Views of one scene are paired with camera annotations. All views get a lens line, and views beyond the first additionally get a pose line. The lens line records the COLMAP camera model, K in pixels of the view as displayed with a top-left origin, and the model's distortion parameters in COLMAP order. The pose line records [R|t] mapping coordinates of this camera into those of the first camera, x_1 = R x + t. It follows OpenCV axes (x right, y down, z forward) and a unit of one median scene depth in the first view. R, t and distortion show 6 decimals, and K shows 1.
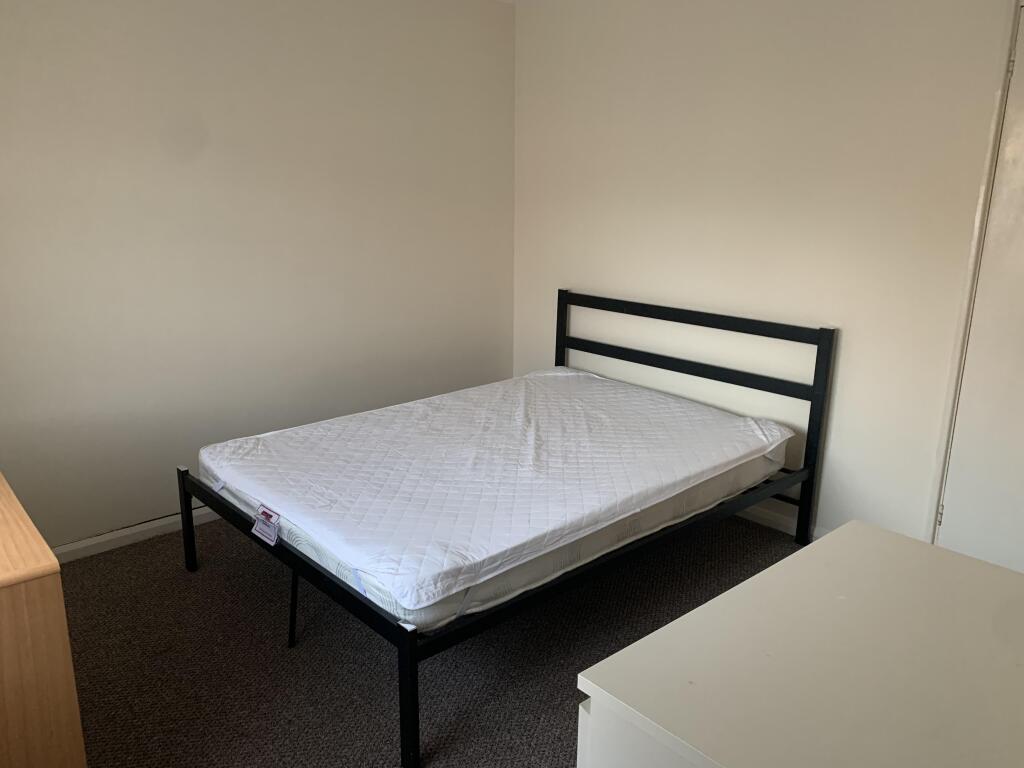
lens RADIAL K [[780.2, 0, 514.3], [0, 780.2, 383.0], [0, 0, 1]] dist [0.035899, -0.011092]
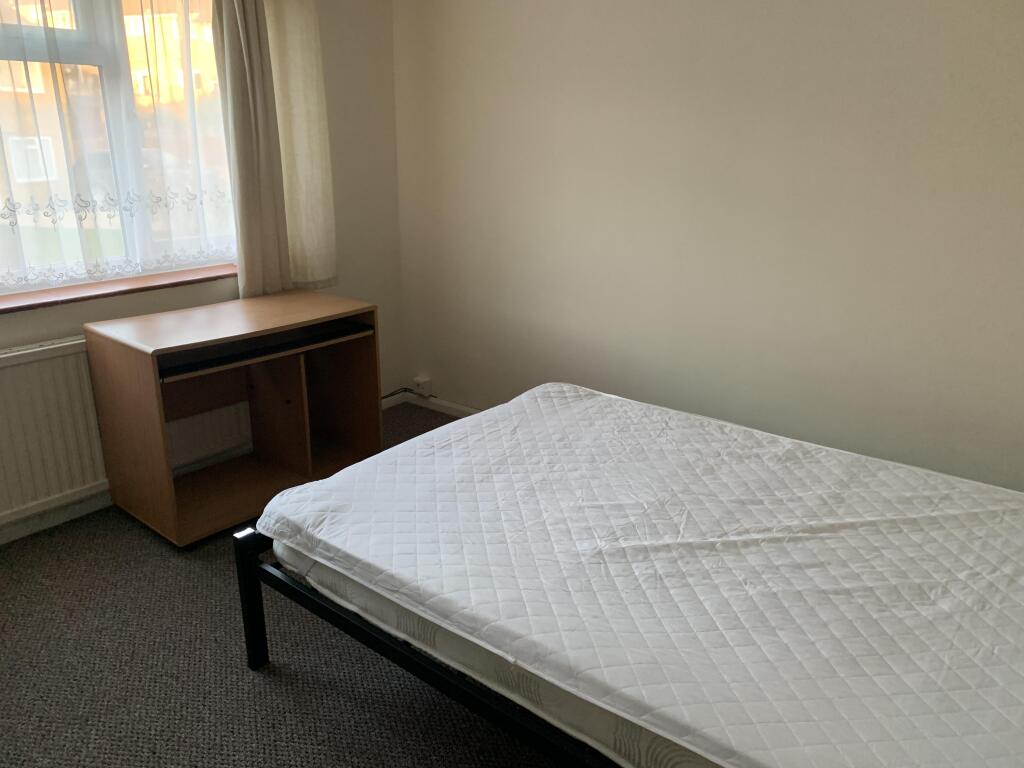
lens RADIAL K [[780.2, 0, 514.0], [0, 780.2, 384.7], [0, 0, 1]] dist [0.035899, -0.011092]
pose [[0.152733, 0.305758, -0.939779, 0.572892], [-0.253098, 0.931324, 0.261874, -0.171051], [0.955308, 0.197859, 0.219631, 0.702083]]
